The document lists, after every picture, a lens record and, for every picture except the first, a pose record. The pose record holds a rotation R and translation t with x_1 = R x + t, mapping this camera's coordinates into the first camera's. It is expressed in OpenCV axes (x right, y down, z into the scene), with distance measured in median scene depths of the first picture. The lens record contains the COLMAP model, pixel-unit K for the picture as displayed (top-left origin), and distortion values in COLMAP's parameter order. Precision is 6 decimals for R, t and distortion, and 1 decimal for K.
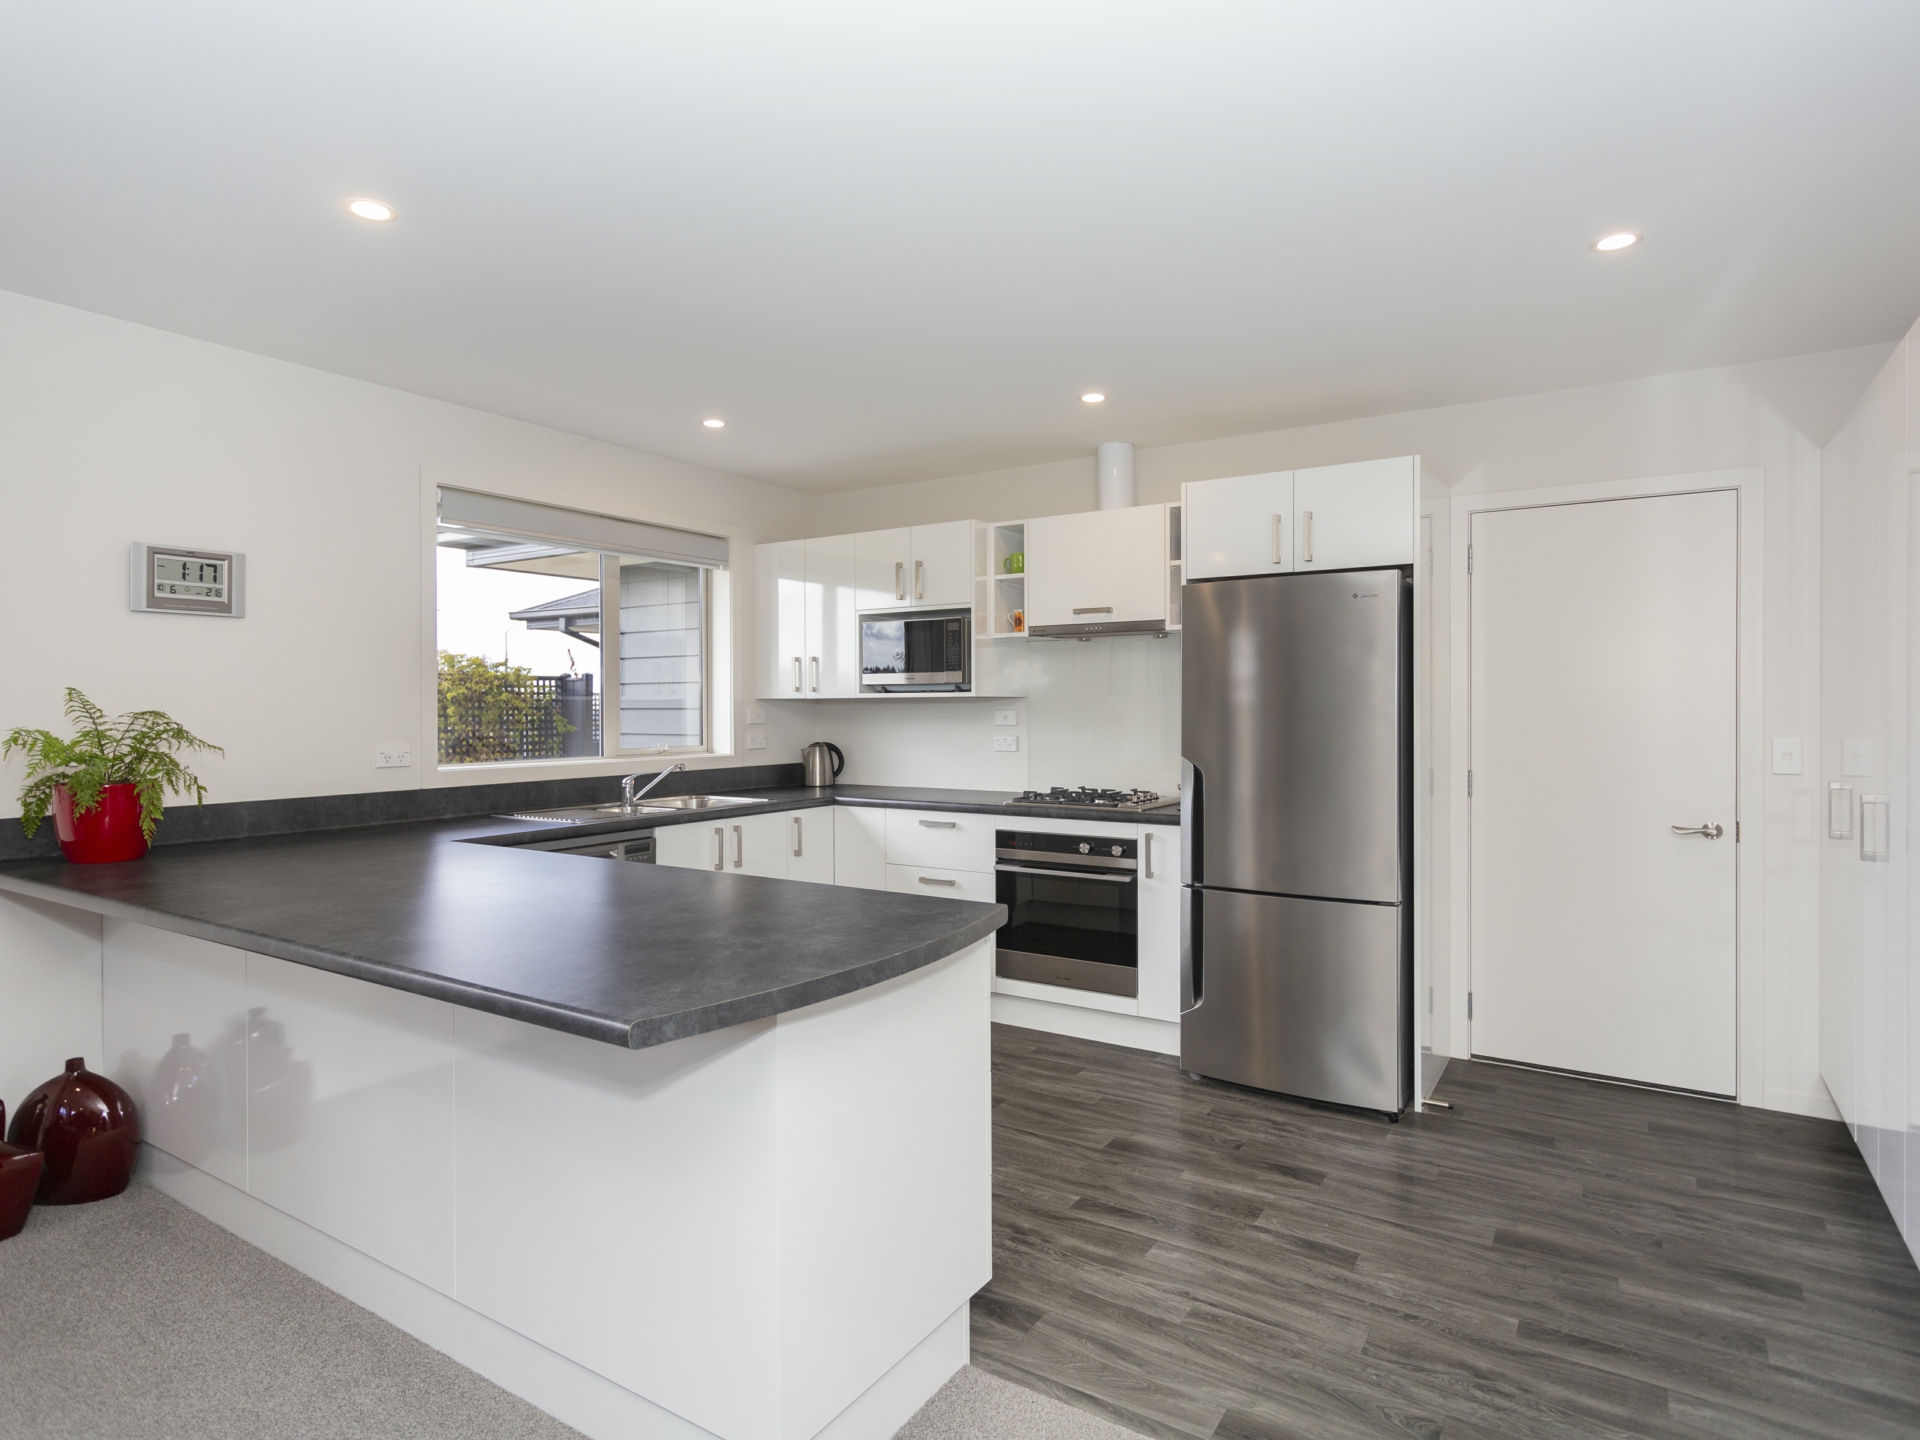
lens RADIAL K [[1036.1, 0, 960.0], [0, 1036.1, 720.0], [0, 0, 1]] dist [0.020578, -0.000426]
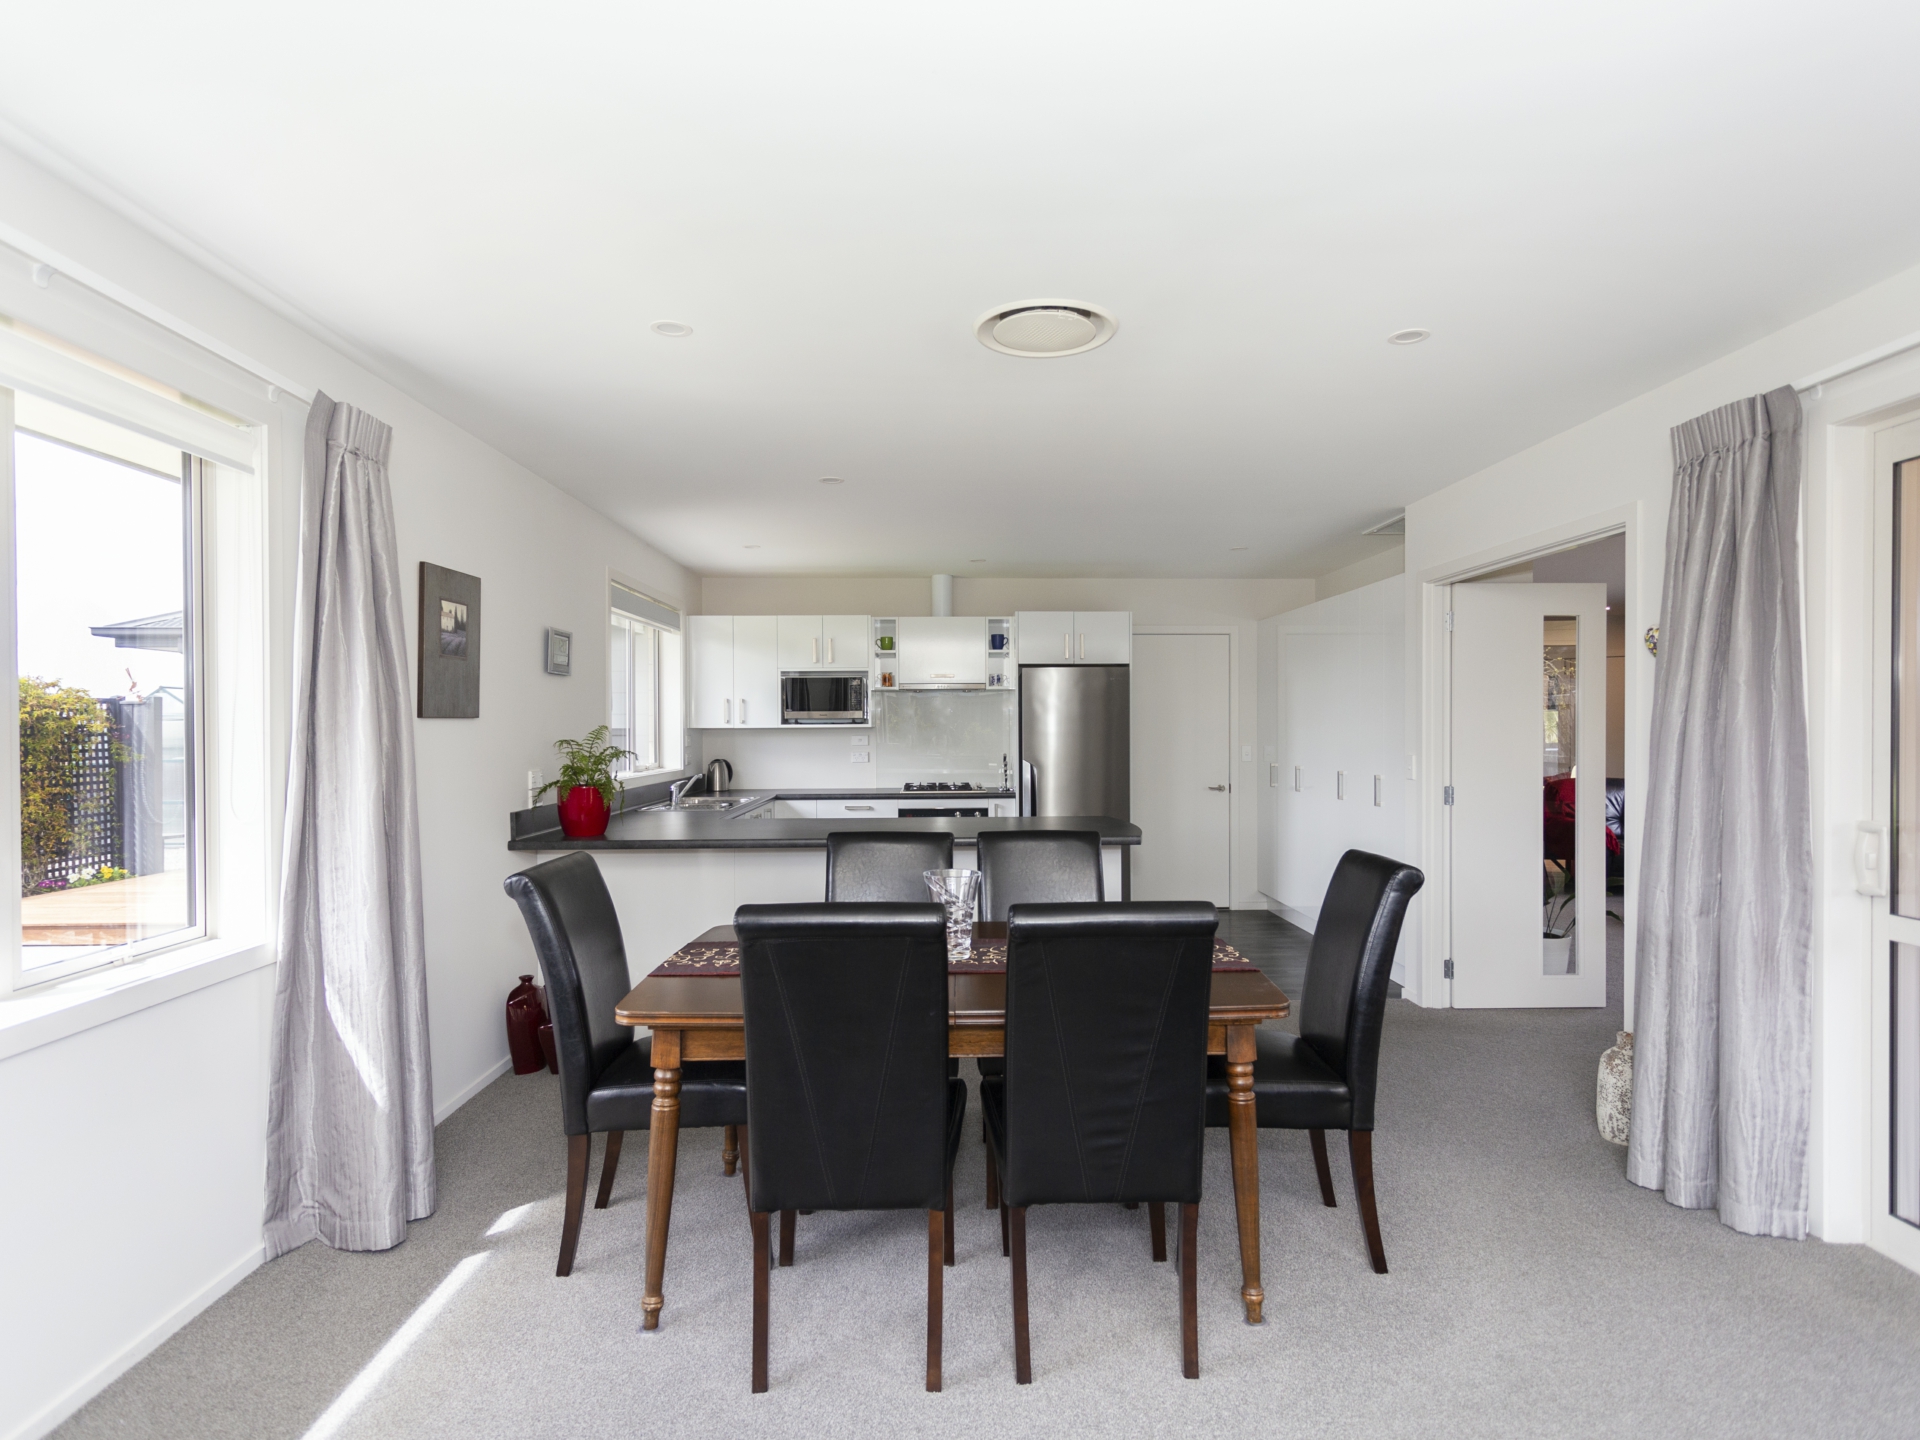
lens RADIAL K [[1035.3, 0, 963.1], [0, 1035.3, 754.4], [0, 0, 1]] dist [0.022697, -0.000025]
pose [[0.812929, -0.016641, 0.582125, -0.788839], [0.009943, 0.999843, 0.014697, -0.002462], [-0.582278, -0.006160, 0.812967, -0.365954]]
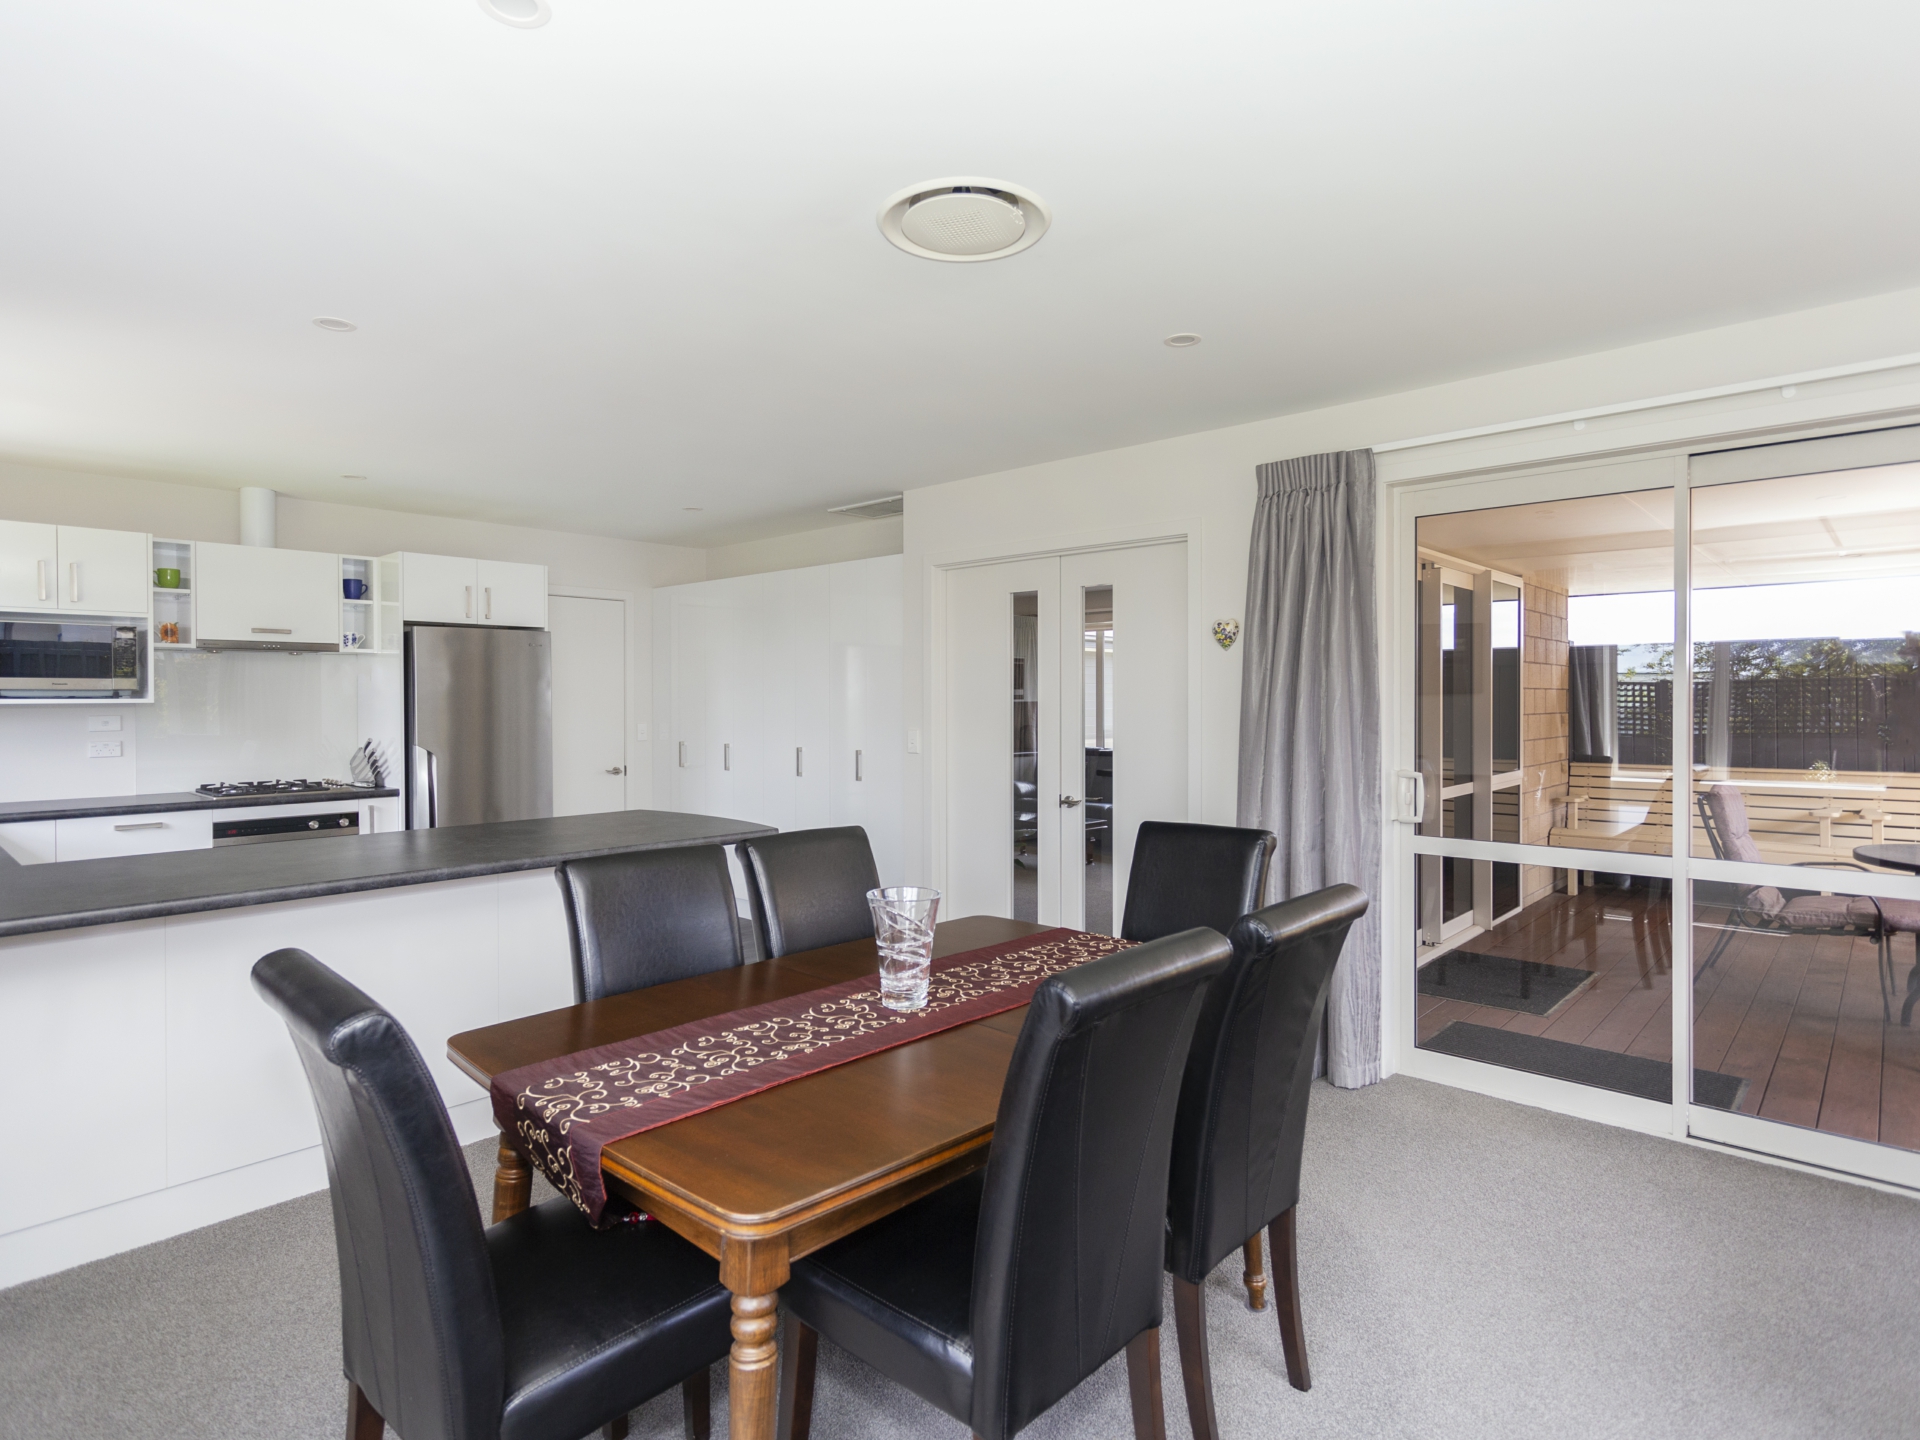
lens RADIAL K [[1036.1, 0, 960.0], [0, 1036.1, 720.0], [0, 0, 1]] dist [0.020578, -0.000426]
pose [[0.162594, -0.017776, 0.986533, -0.892492], [0.016174, 0.999751, 0.015349, -0.008410], [-0.986560, 0.013460, 0.162842, 0.023346]]
